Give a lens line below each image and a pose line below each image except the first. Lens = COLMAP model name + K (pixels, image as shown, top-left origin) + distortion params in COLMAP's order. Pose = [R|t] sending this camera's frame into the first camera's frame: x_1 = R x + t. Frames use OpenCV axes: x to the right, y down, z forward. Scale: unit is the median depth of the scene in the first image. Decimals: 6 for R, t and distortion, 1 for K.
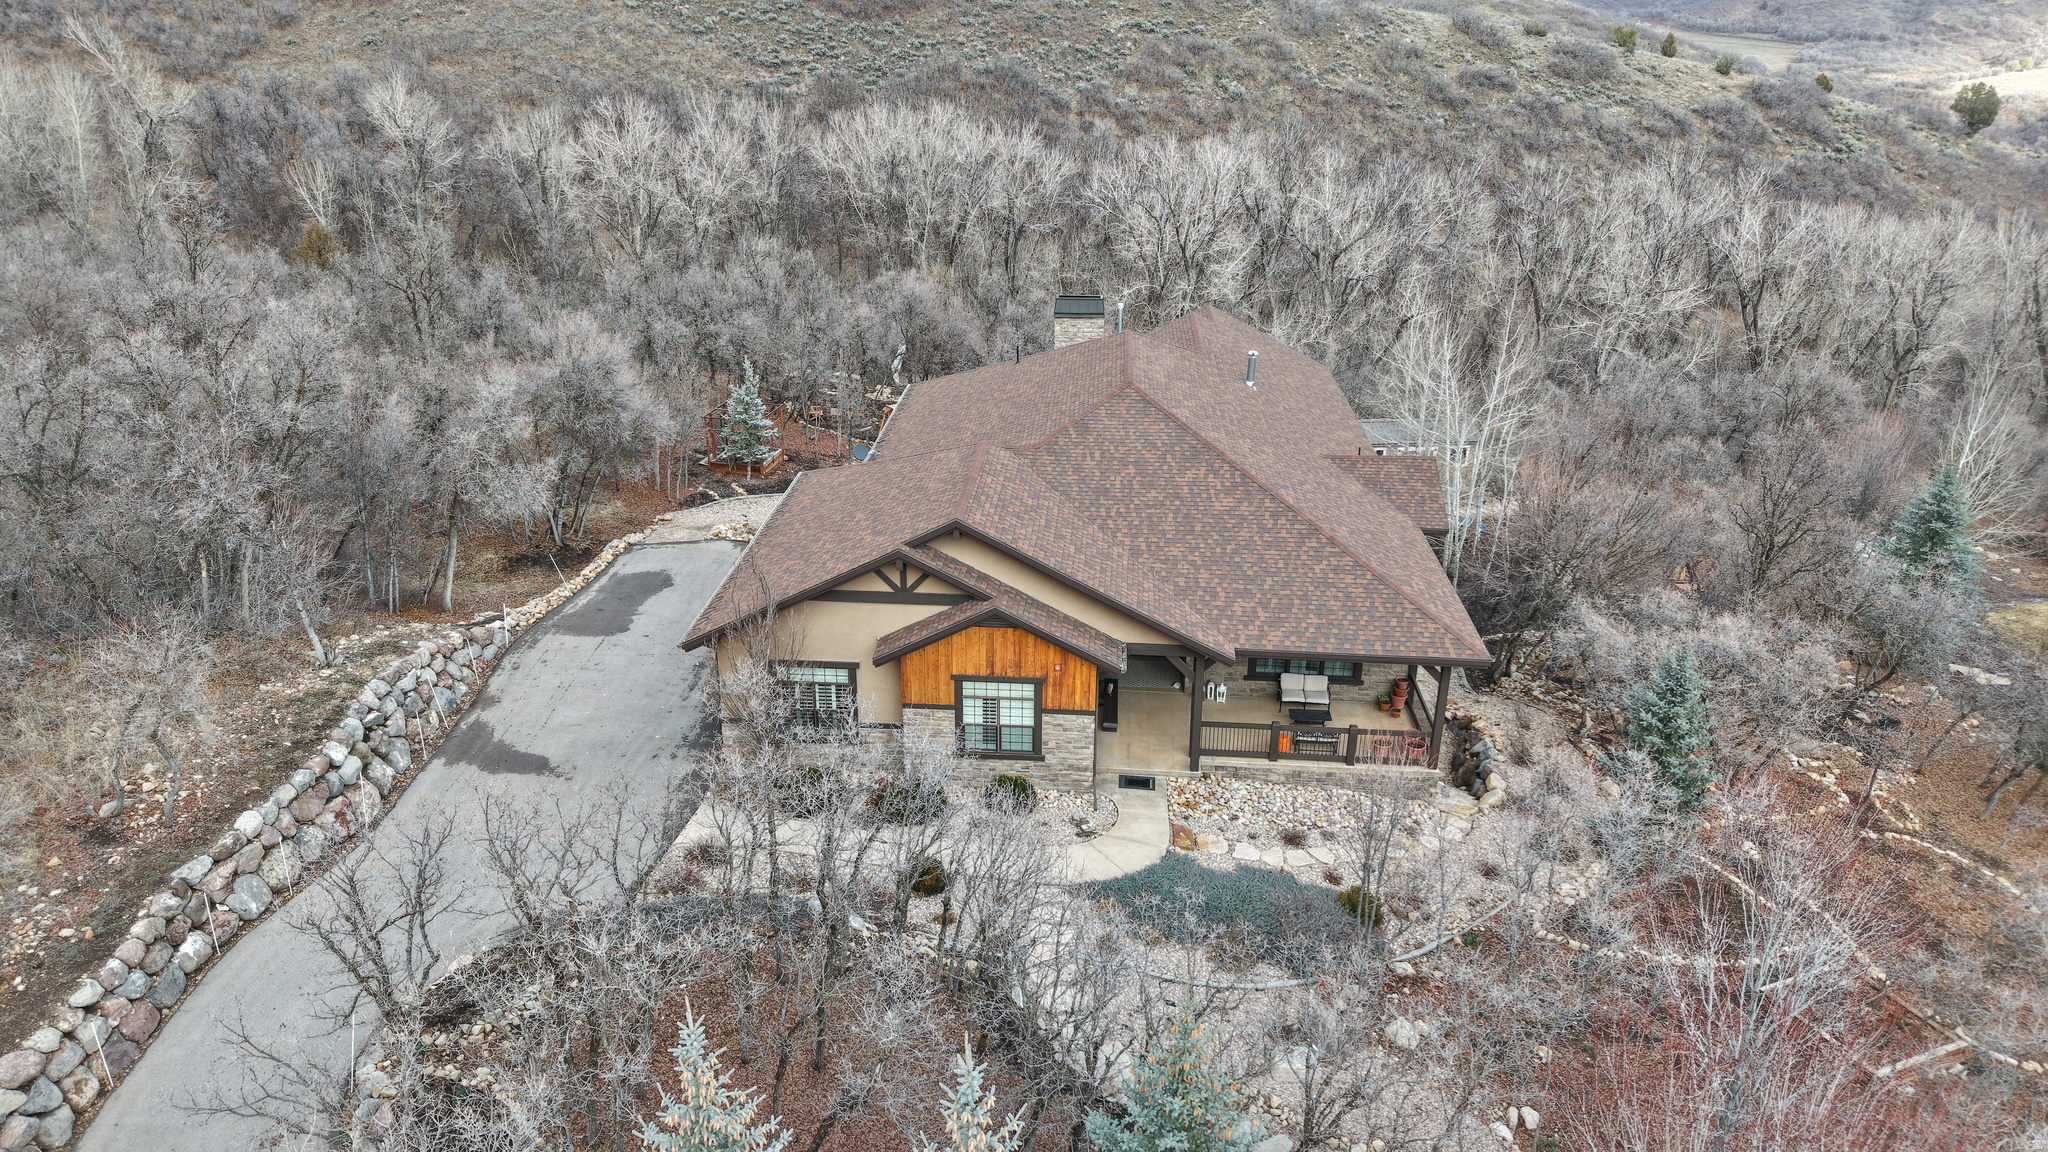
lens RADIAL K [[1398.1, 0, 1023.3], [0, 1398.1, 535.1], [0, 0, 1]] dist [0.056938, -0.078019]
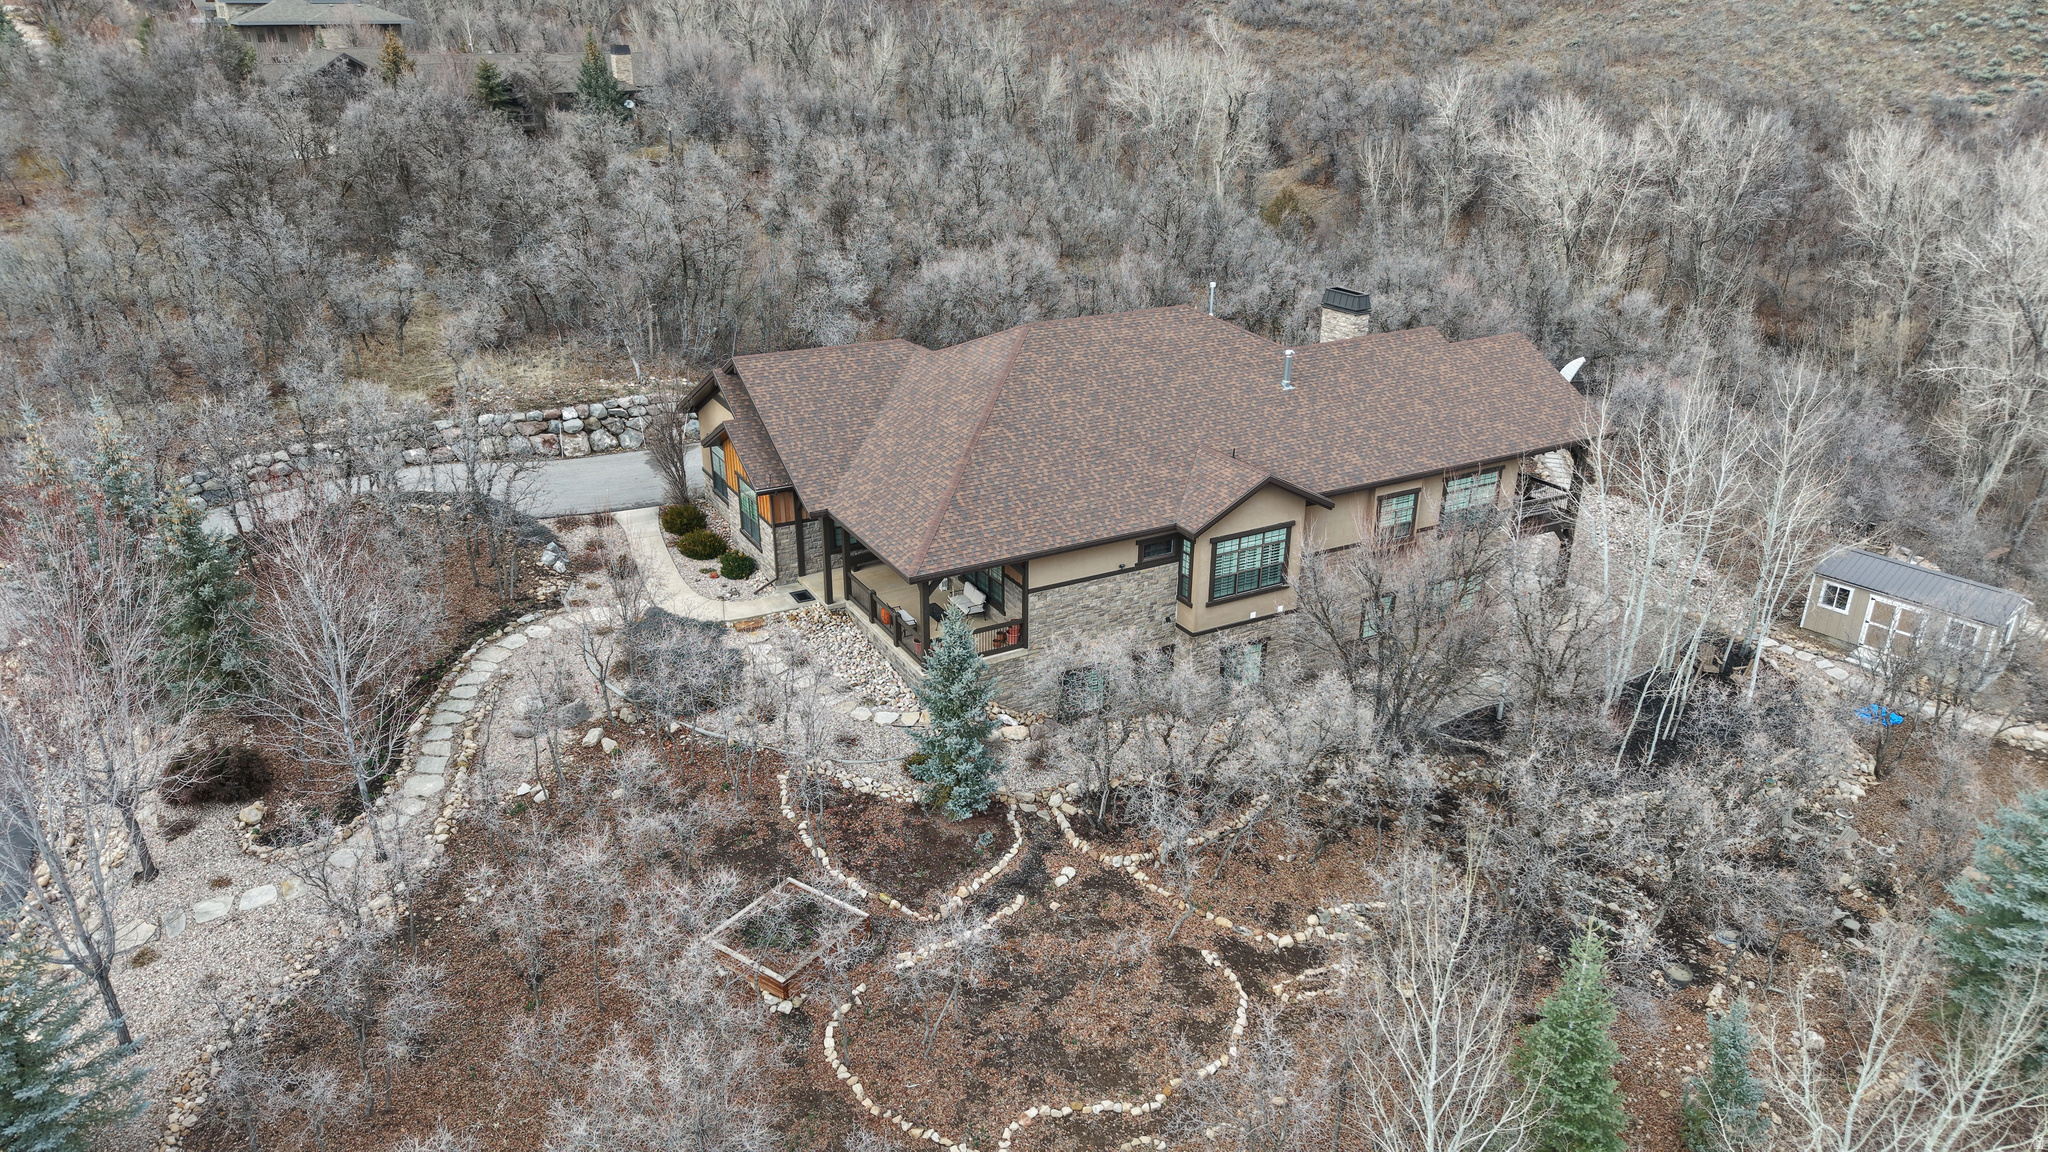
lens RADIAL K [[1398.1, 0, 1023.3], [0, 1398.1, 535.1], [0, 0, 1]] dist [0.056938, -0.078019]
pose [[0.538647, 0.296649, -0.788580, 1.230151], [-0.299513, 0.942248, 0.149871, -0.137202], [0.787497, 0.155462, 0.596389, 0.376934]]
